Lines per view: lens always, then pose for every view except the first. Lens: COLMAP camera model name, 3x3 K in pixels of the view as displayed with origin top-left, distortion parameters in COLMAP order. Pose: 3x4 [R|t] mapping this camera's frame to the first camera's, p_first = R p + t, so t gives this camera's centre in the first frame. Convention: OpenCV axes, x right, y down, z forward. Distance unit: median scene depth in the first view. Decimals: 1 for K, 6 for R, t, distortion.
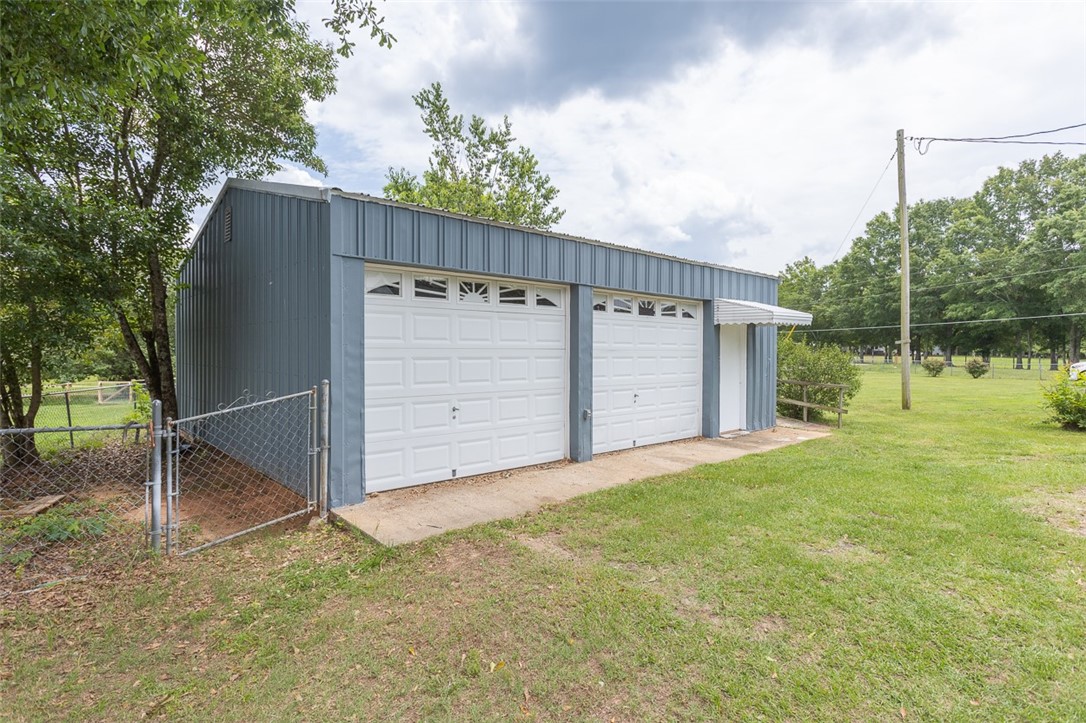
lens RADIAL K [[602.0, 0, 545.0], [0, 602.0, 344.0], [0, 0, 1]] dist [-0.001717, -0.000146]
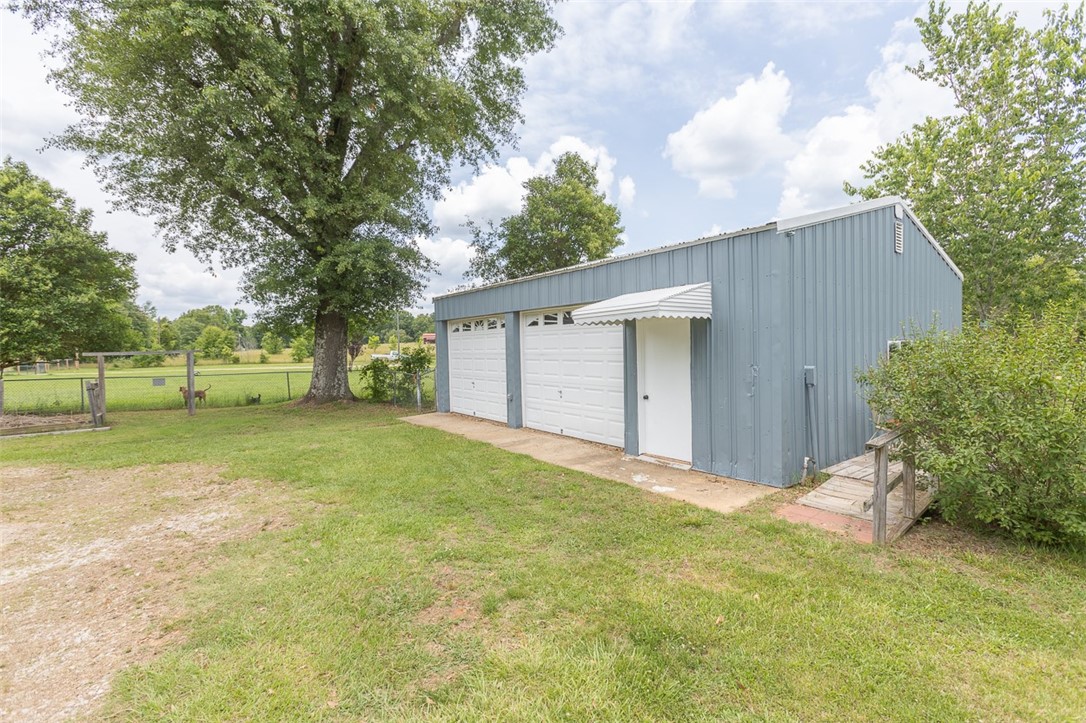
lens RADIAL K [[482.6, 0, 544.3], [0, 482.6, 354.9], [0, 0, 1]] dist [0.000360, 0.000279]
pose [[-0.115301, -0.006776, -0.993307, 1.272149], [0.005084, 0.999960, -0.007411, 0.021081], [0.993318, -0.005904, -0.115262, 1.232033]]
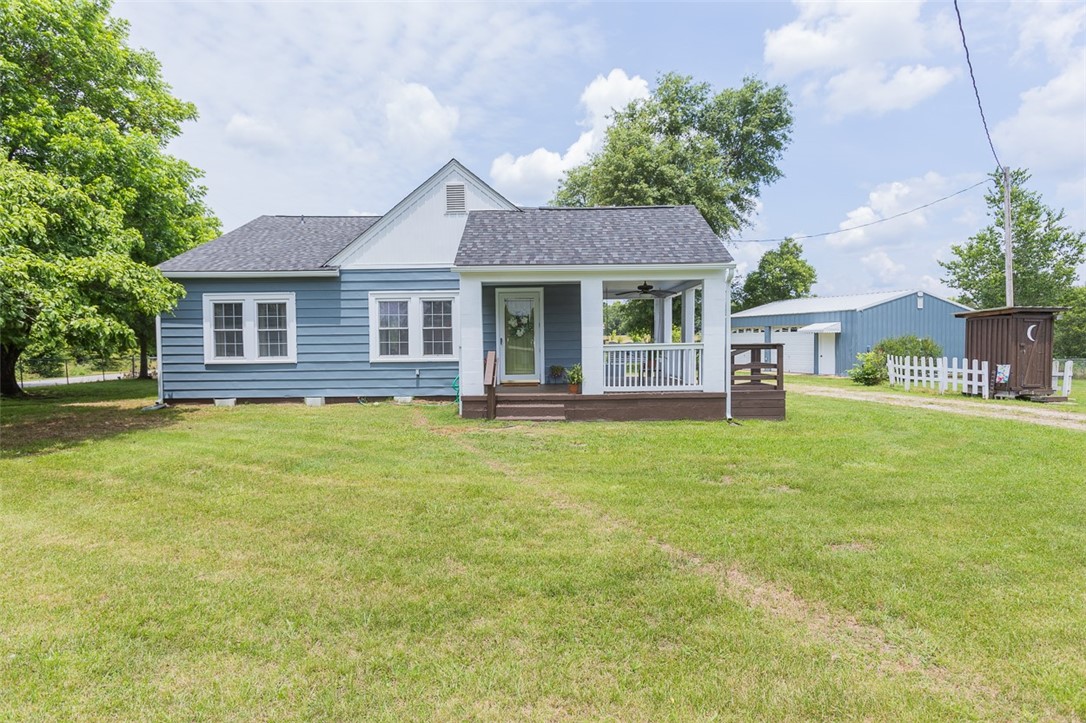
lens RADIAL K [[602.6, 0, 543.0], [0, 602.6, 361.5], [0, 0, 1]] dist [-0.004334, -0.000601]
pose [[-0.375459, 0.011780, -0.926764, 4.246583], [-0.008536, 0.999833, 0.016167, 0.080790], [0.926799, 0.013981, -0.375296, 1.127322]]
